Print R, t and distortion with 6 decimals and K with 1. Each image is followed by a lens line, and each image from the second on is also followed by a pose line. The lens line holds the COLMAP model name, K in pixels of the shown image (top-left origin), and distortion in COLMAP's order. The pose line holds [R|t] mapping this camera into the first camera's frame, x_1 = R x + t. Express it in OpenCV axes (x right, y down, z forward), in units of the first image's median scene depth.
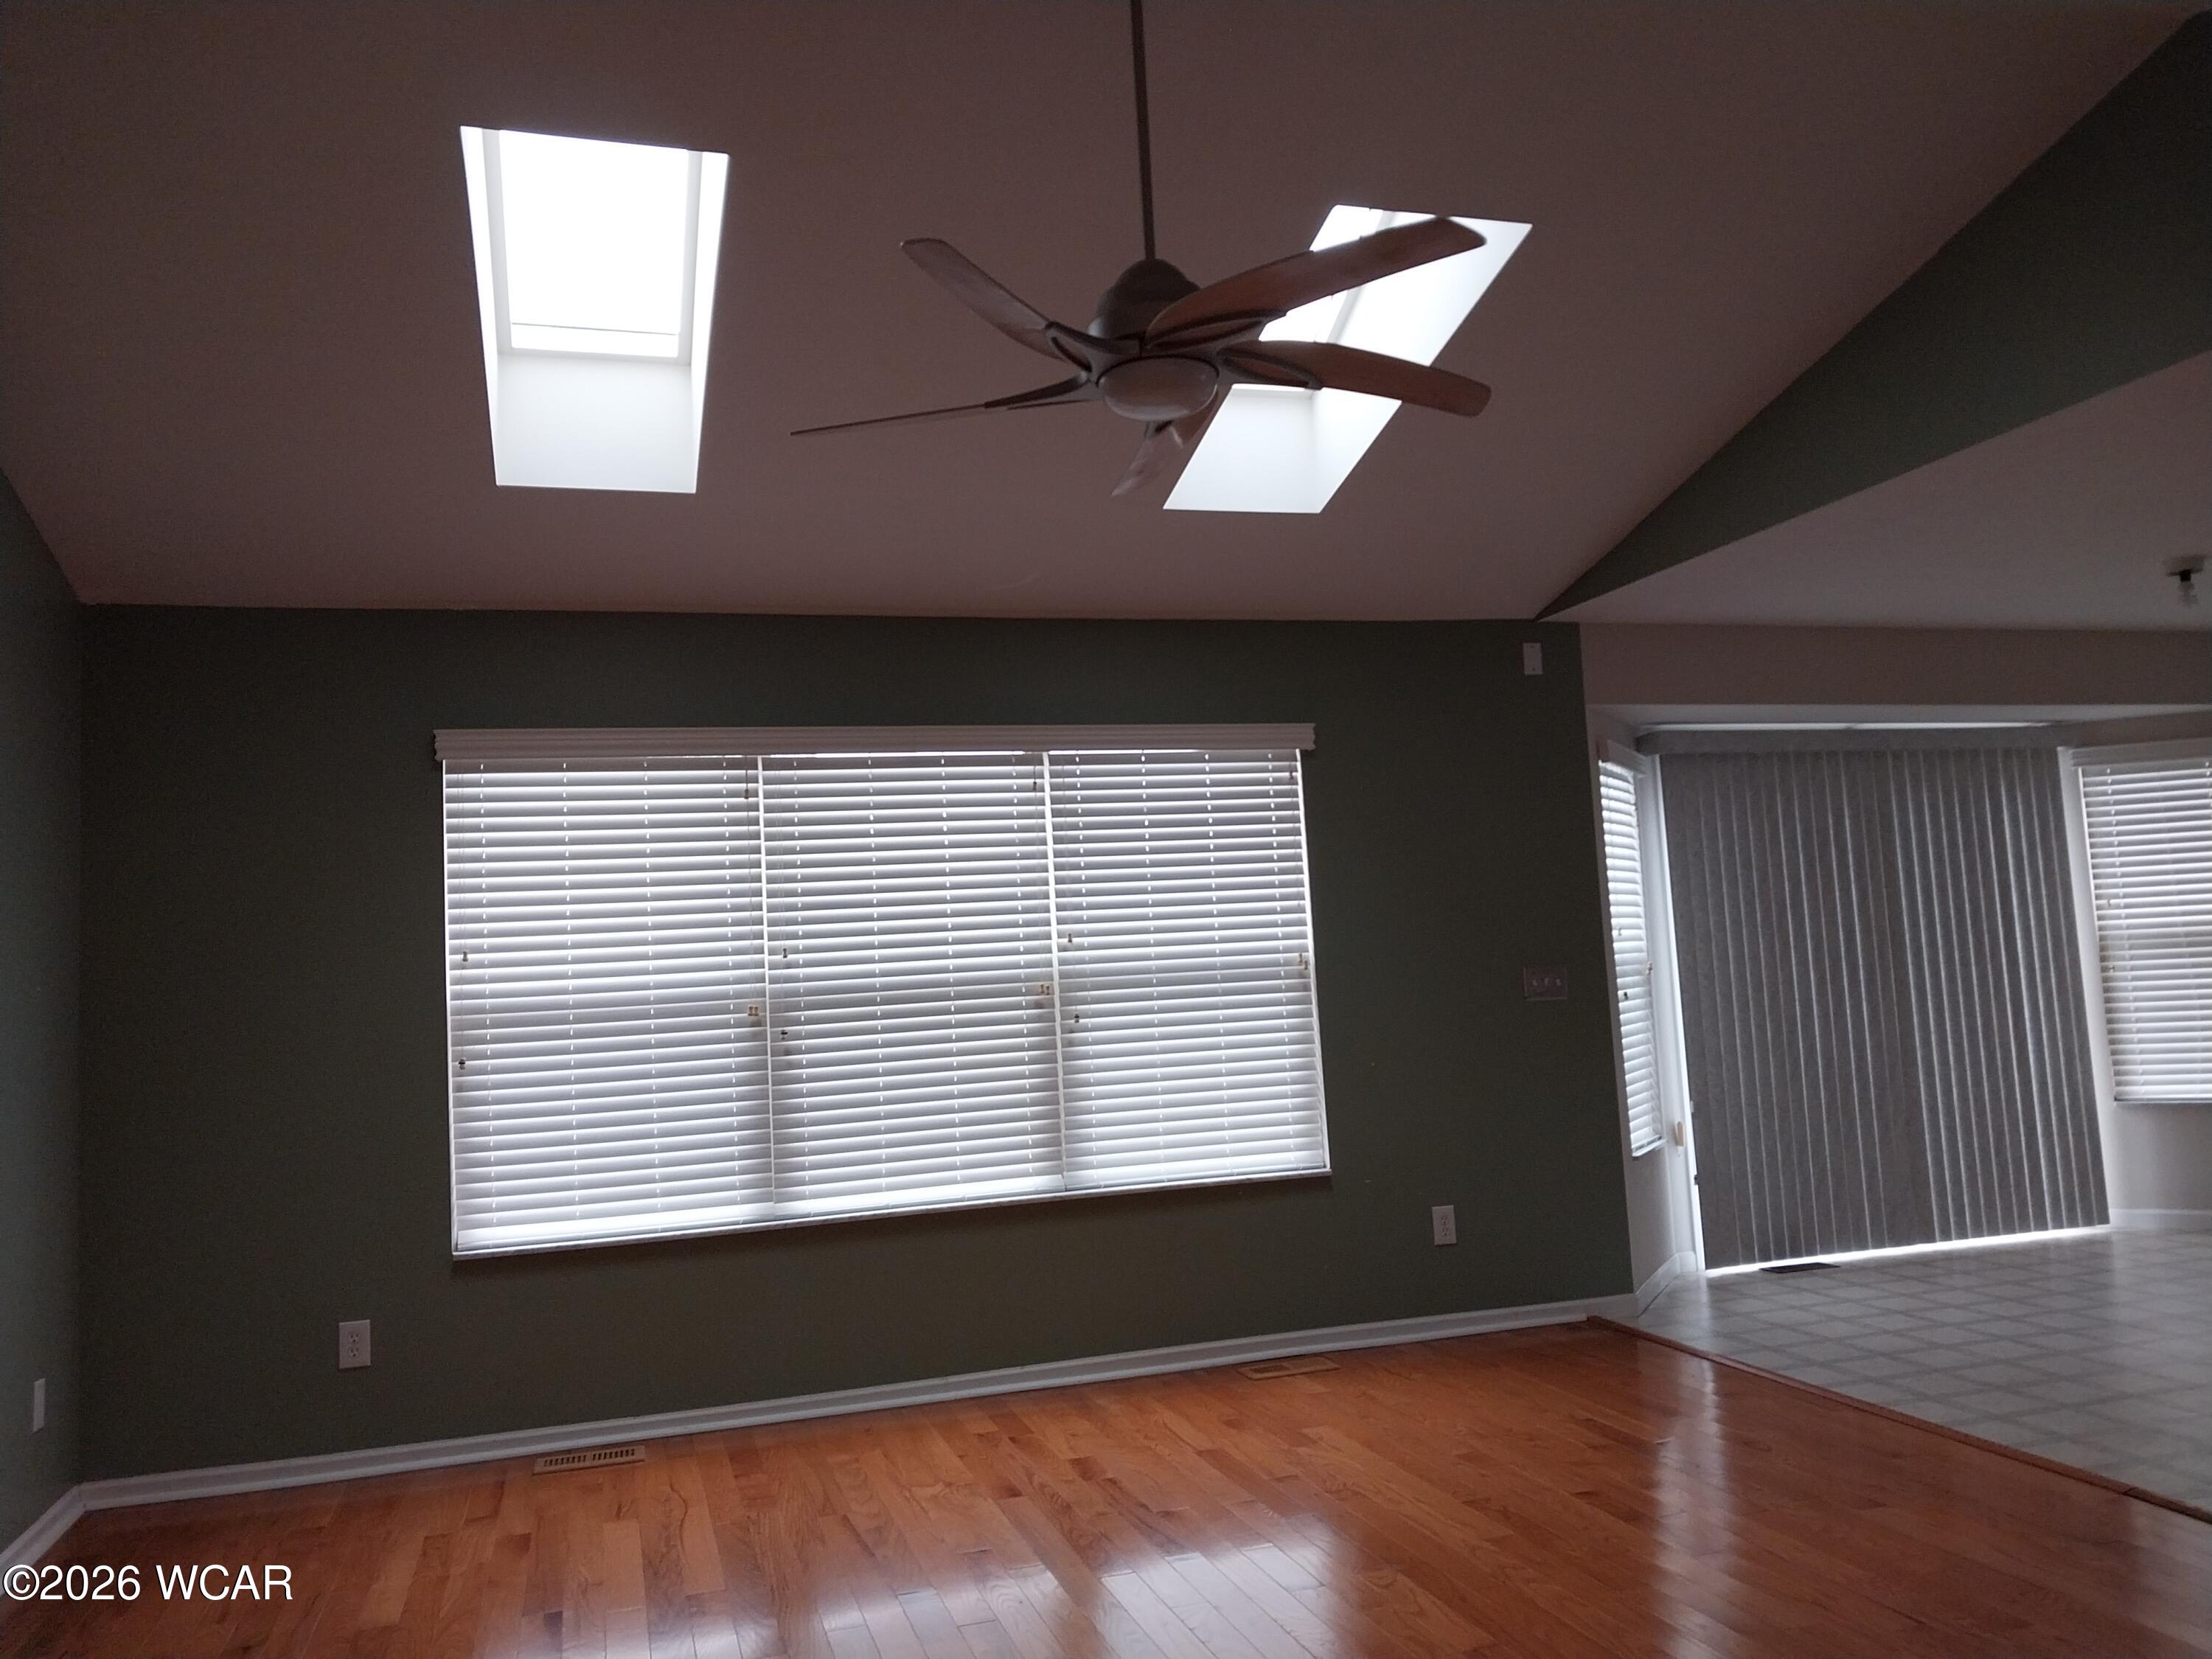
lens RADIAL K [[1720.9, 0, 1106.0], [0, 1720.9, 829.5], [0, 0, 1]] dist [0.111329, -0.167902]
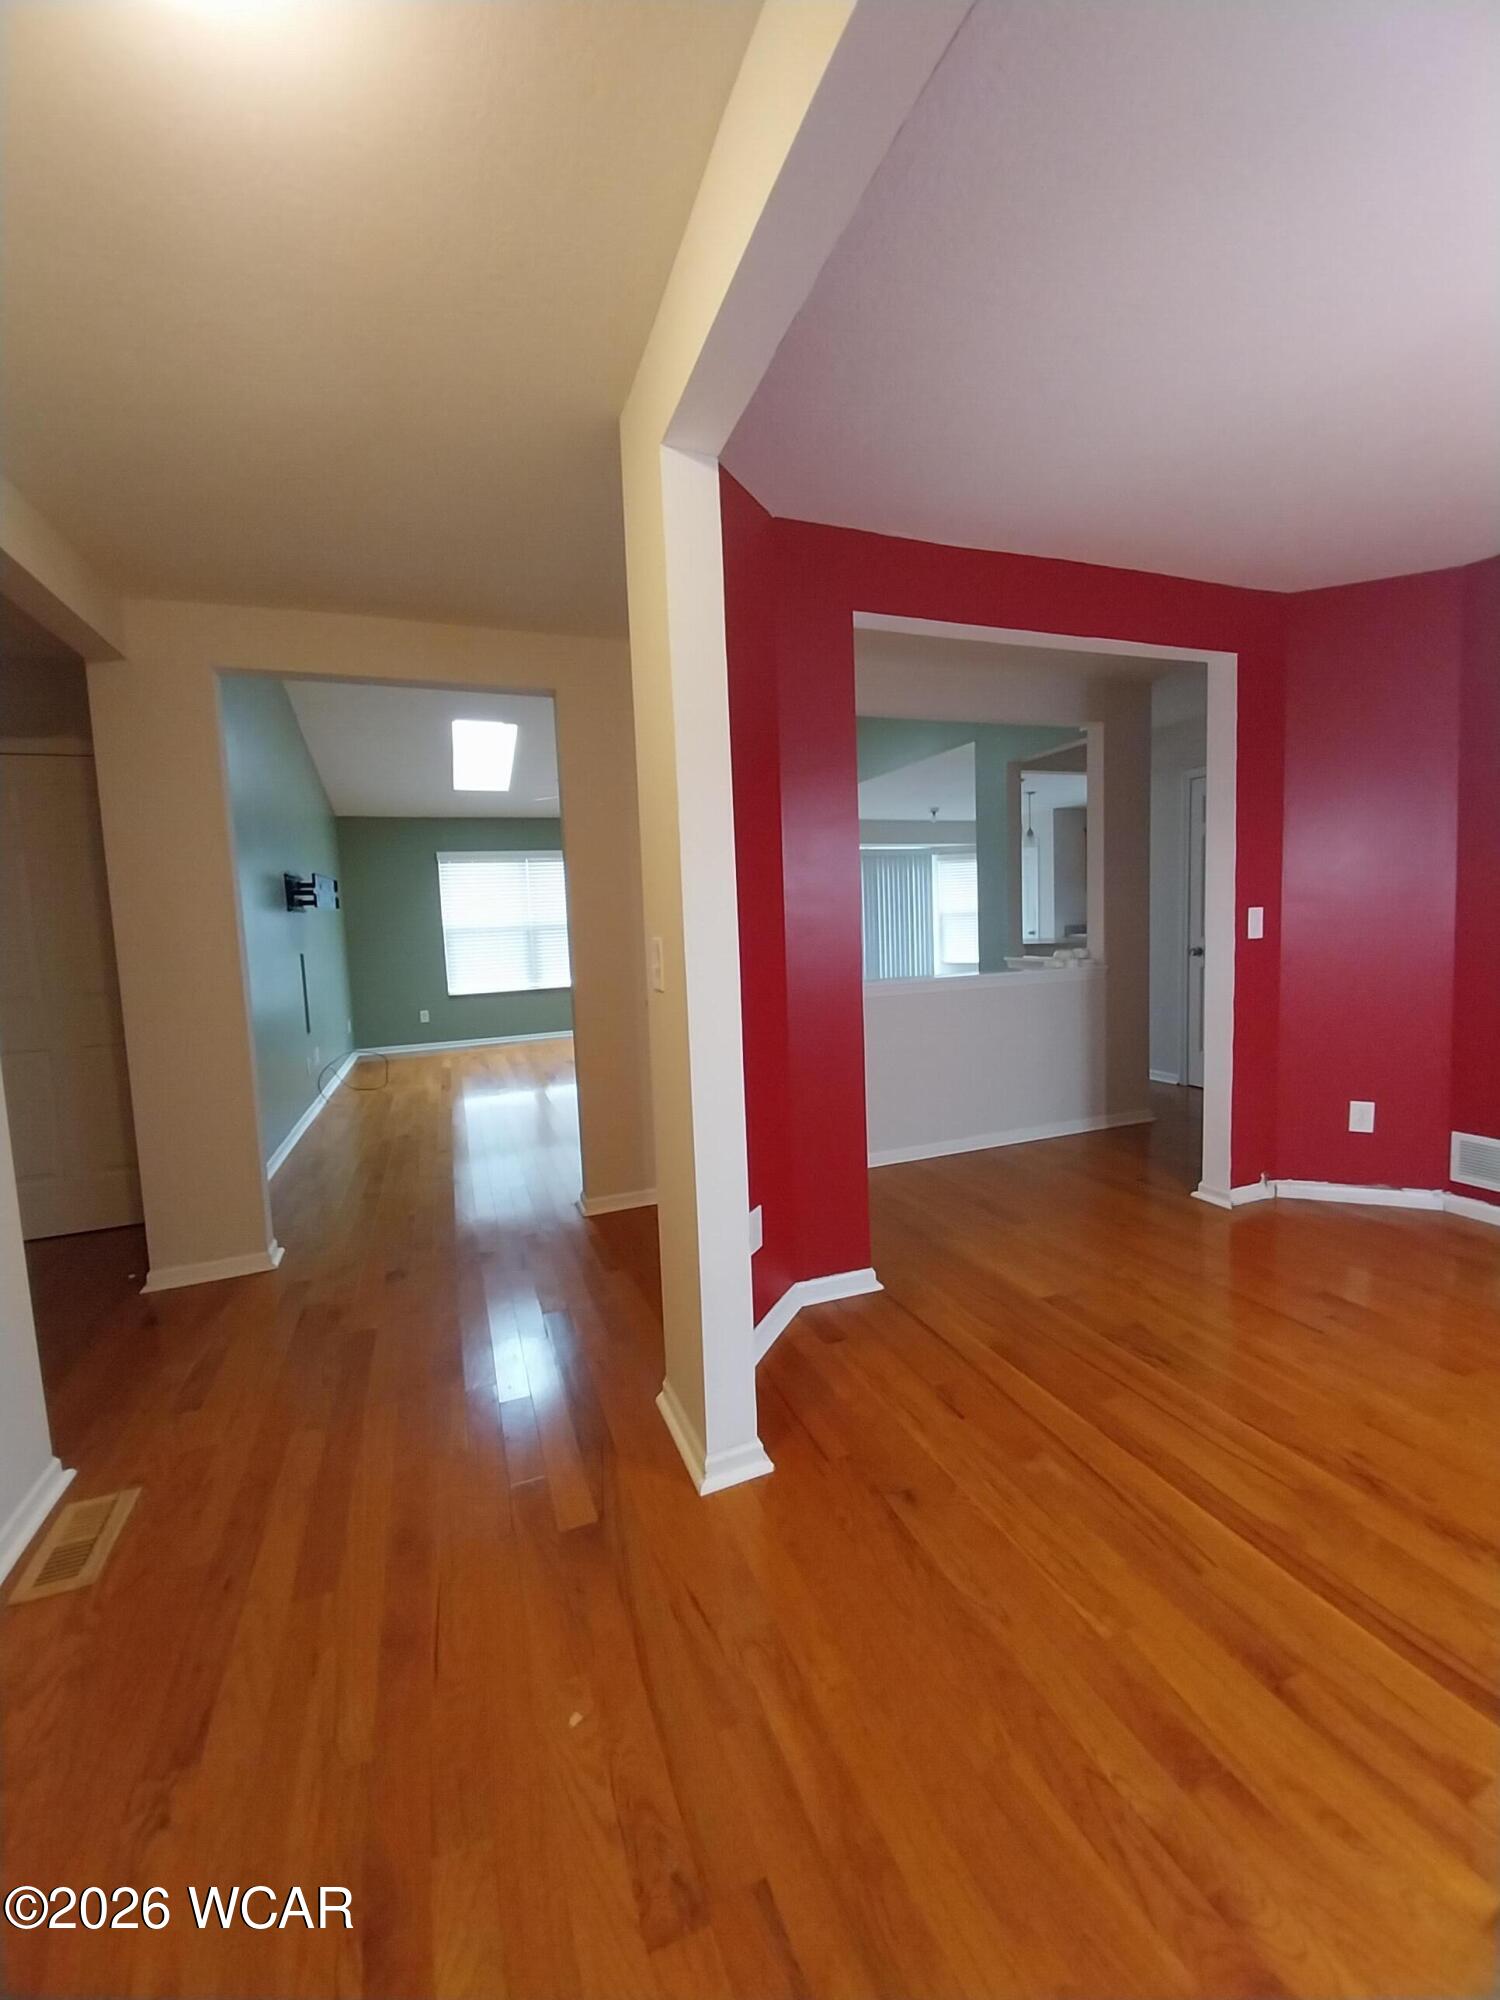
lens RADIAL K [[791.1, 0, 741.8], [0, 791.1, 988.1], [0, 0, 1]] dist [-0.001699, -0.000311]
pose [[0.997725, 0.007196, 0.067023, 0.124804], [-0.018625, 0.985010, 0.171490, -0.064678], [-0.064784, -0.172348, 0.982903, -0.627460]]
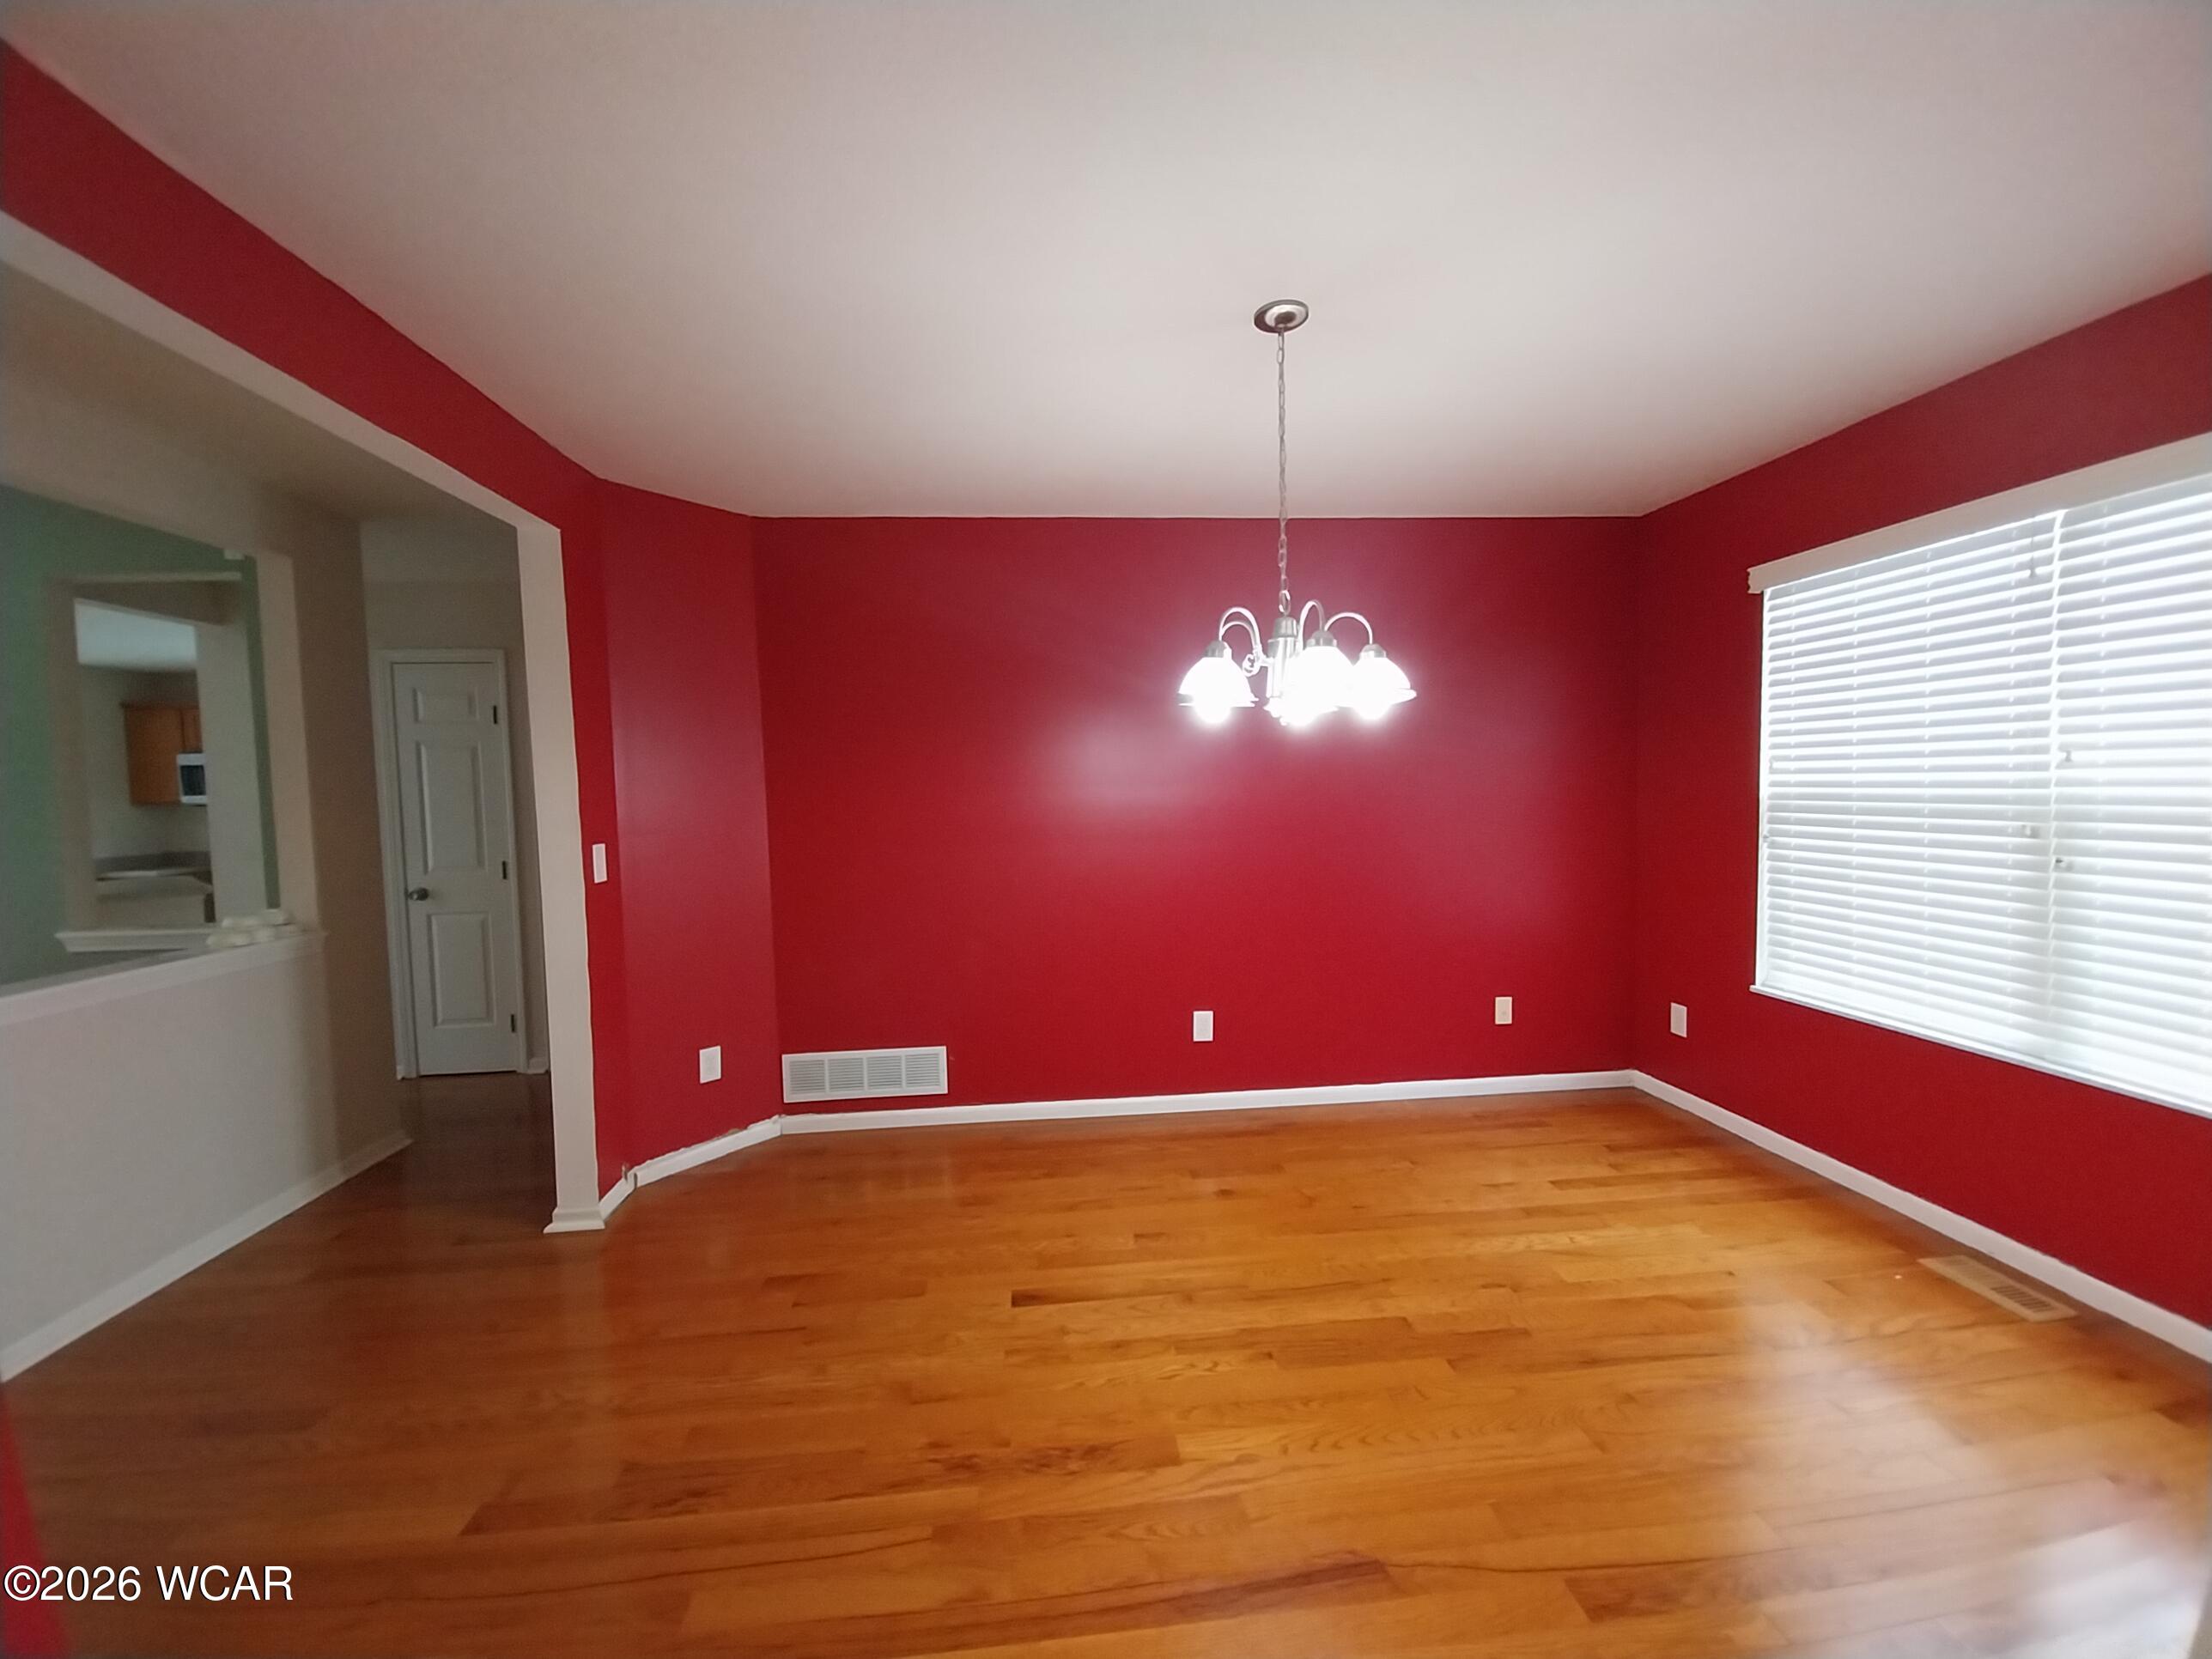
lens RADIAL K [[877.7, 0, 1098.8], [0, 877.7, 828.2], [0, 0, 1]] dist [0.021192, -0.015764]
pose [[0.204322, -0.000027, 0.978904, 0.084658], [-0.071570, 0.997323, 0.014966, -0.069010], [-0.976284, -0.073118, 0.203773, -0.475950]]
